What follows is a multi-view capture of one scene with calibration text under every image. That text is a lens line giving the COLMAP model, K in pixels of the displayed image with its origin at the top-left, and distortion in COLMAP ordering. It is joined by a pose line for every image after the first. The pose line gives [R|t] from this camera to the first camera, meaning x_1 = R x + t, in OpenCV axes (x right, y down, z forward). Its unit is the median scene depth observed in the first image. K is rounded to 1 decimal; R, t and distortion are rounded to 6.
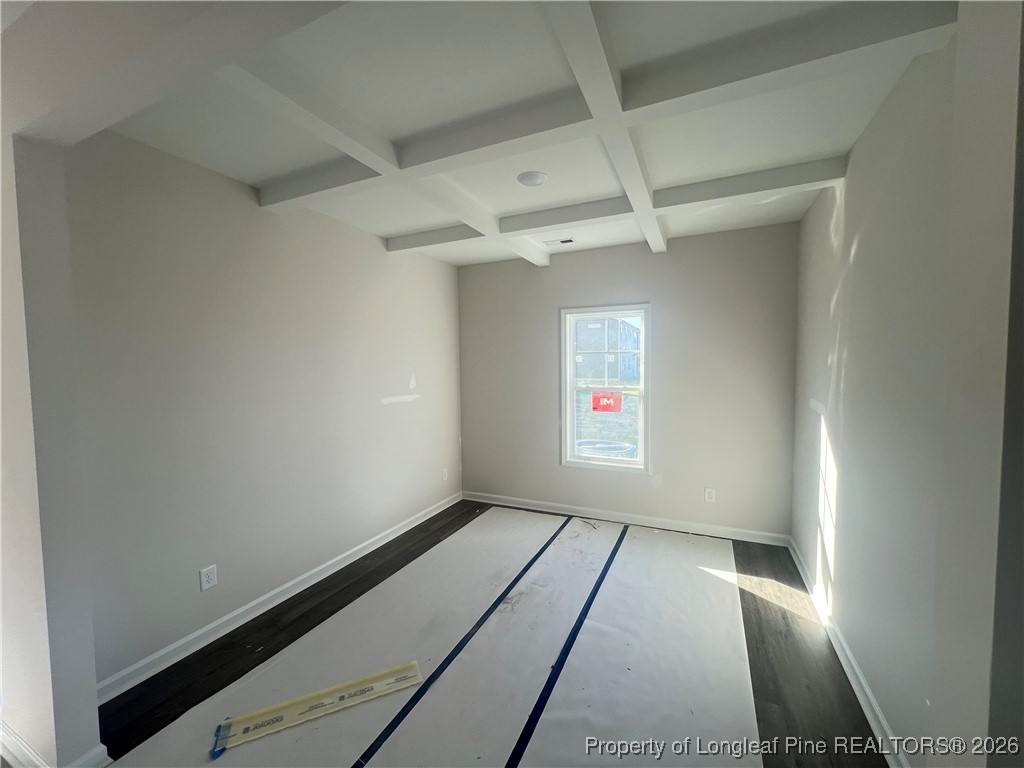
lens RADIAL K [[406.9, 0, 512.0], [0, 406.9, 384.0], [0, 0, 1]] dist [-0.001251, -0.000105]
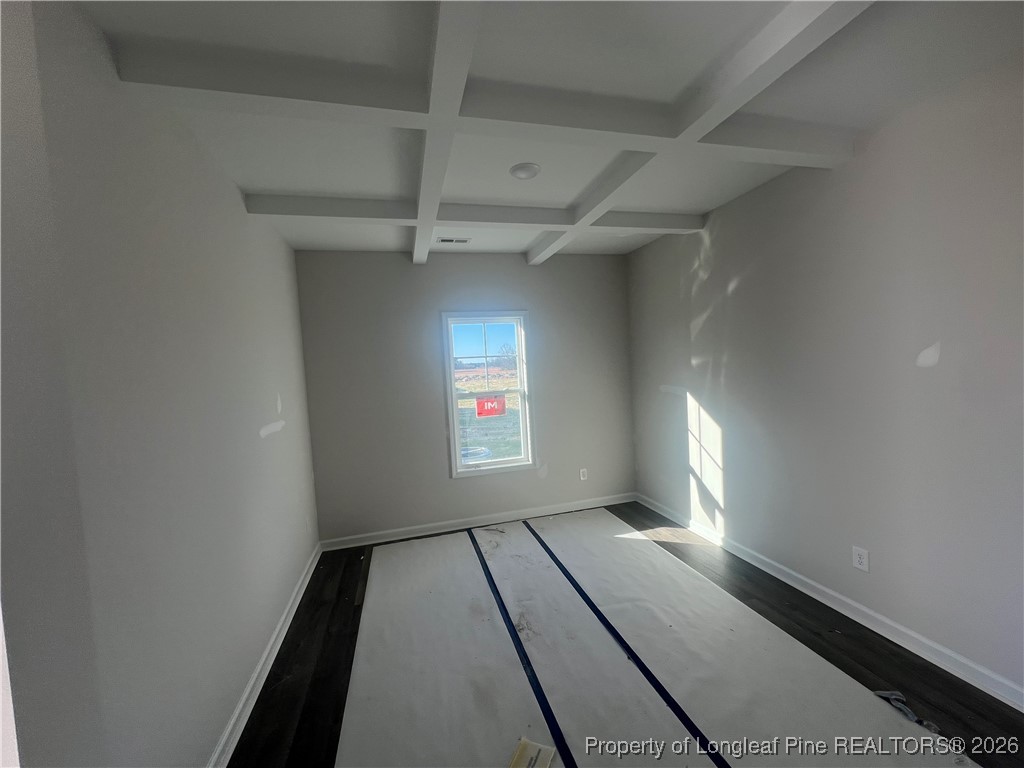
lens RADIAL K [[406.9, 0, 512.0], [0, 406.9, 384.0], [0, 0, 1]] dist [-0.001251, -0.000105]
pose [[0.766011, -0.061579, 0.639871, -0.387001], [0.081096, 0.996706, -0.001164, -0.004612], [-0.637692, 0.052782, 0.768481, 0.196381]]
